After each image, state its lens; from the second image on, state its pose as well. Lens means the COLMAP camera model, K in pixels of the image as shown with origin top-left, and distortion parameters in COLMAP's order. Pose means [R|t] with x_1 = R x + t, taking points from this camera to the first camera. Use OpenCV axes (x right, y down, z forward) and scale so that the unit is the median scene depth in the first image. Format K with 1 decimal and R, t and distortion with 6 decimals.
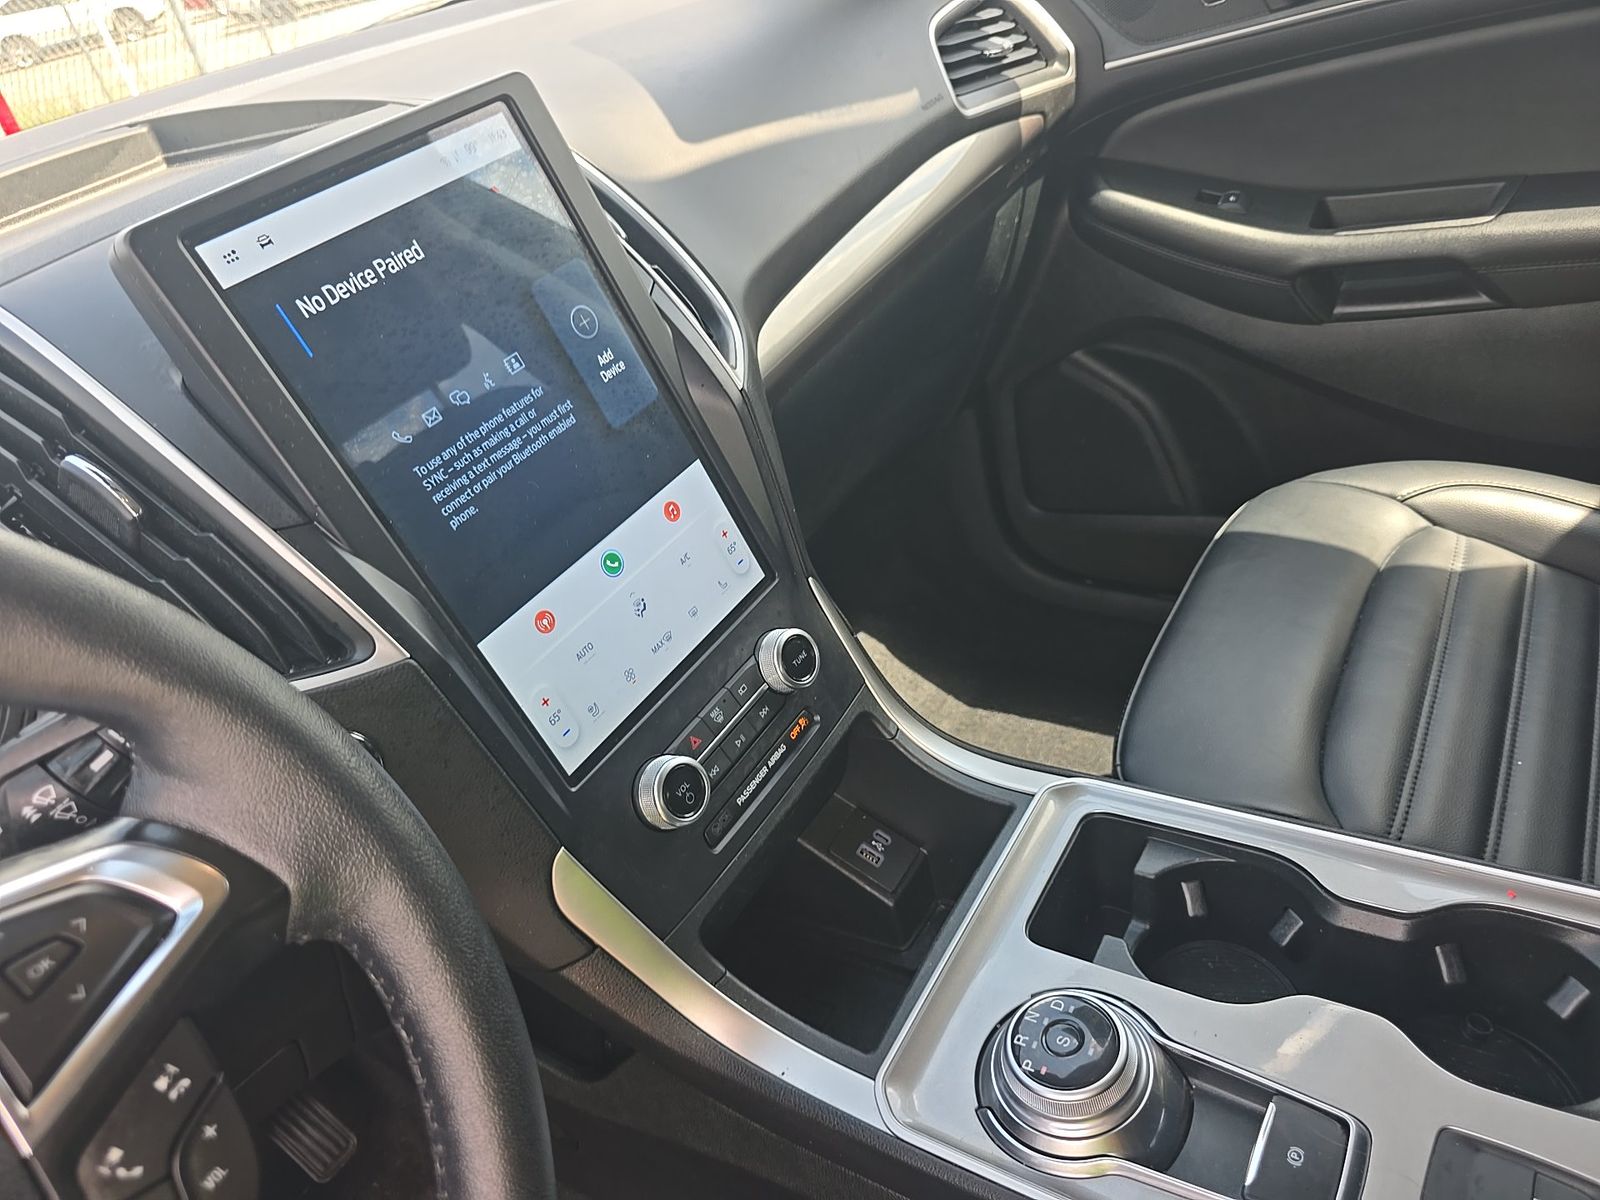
lens RADIAL K [[1066.2, 0, 800.0], [0, 1066.2, 600.0], [0, 0, 1]] dist [-0.012954, 0.000839]
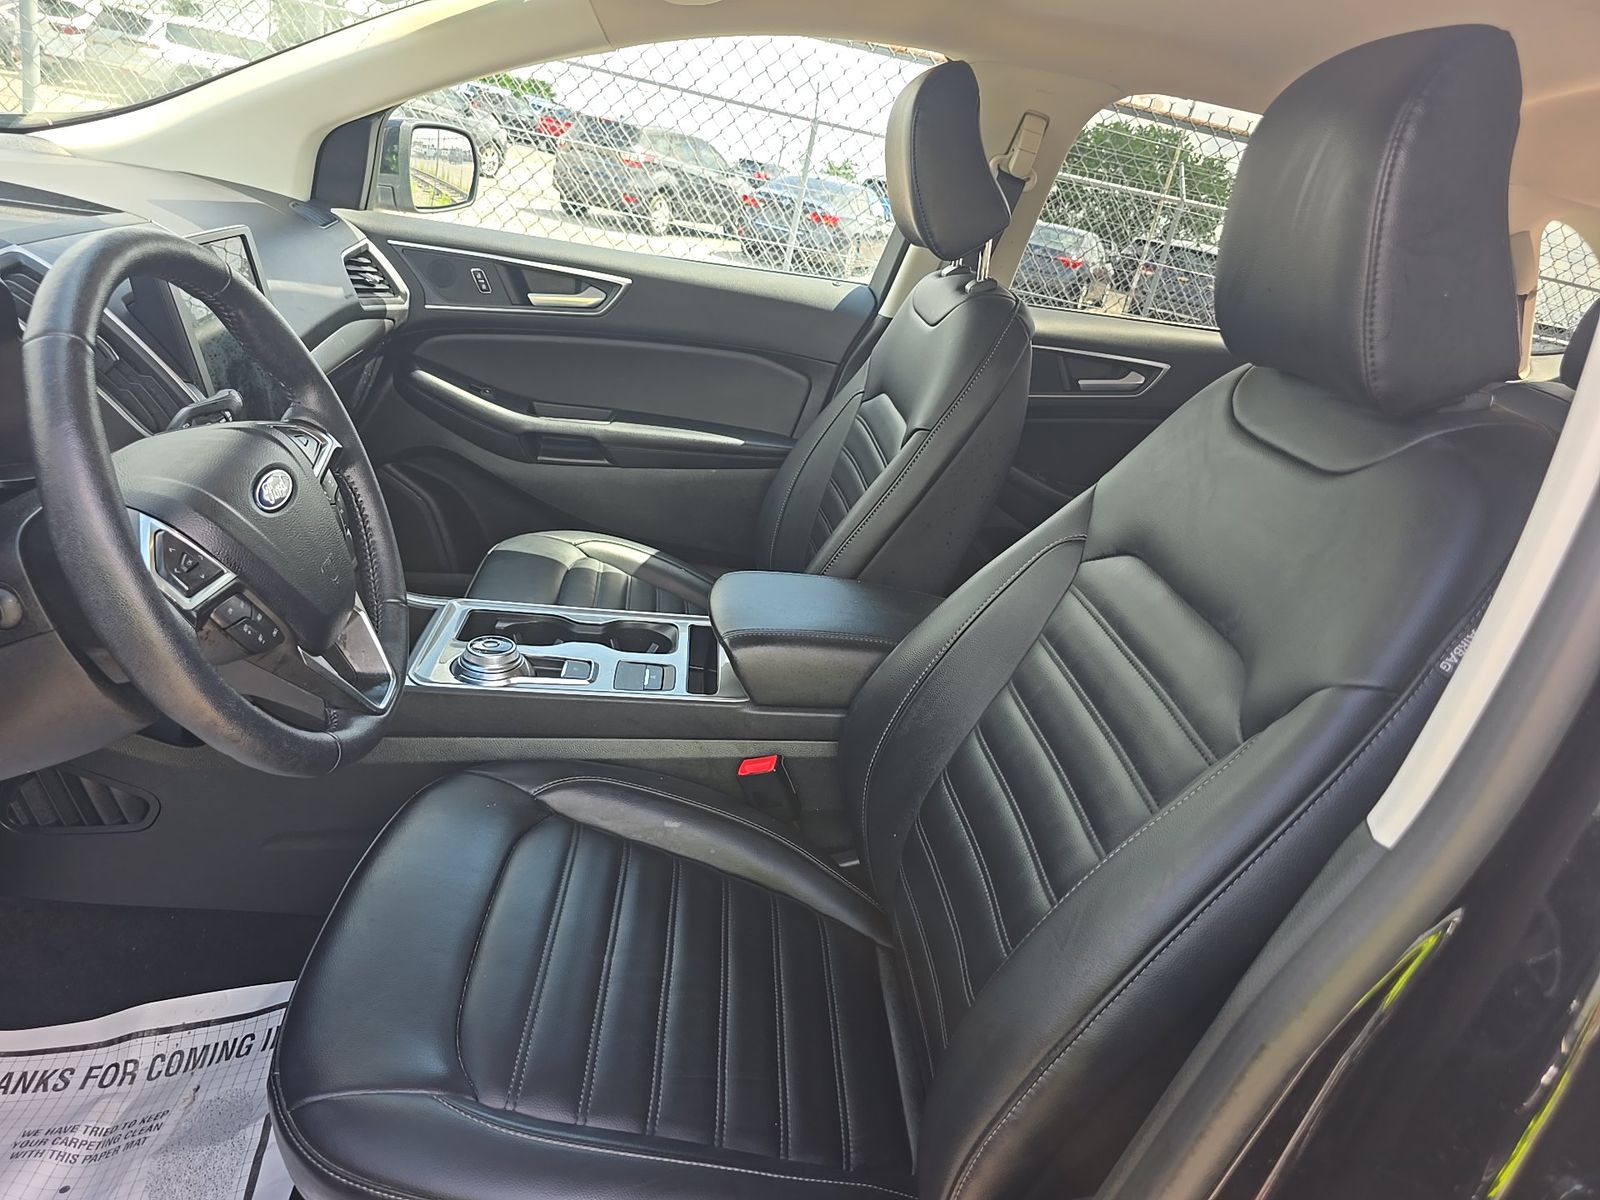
lens RADIAL K [[1092.0, 0, 808.7], [0, 1092.0, 599.7], [0, 0, 1]] dist [0.043198, -0.044118]
pose [[0.709747, 0.104208, 0.696707, -0.537402], [0.069359, 0.973856, -0.216320, 0.468686], [-0.701034, 0.201855, 0.683963, -0.692412]]
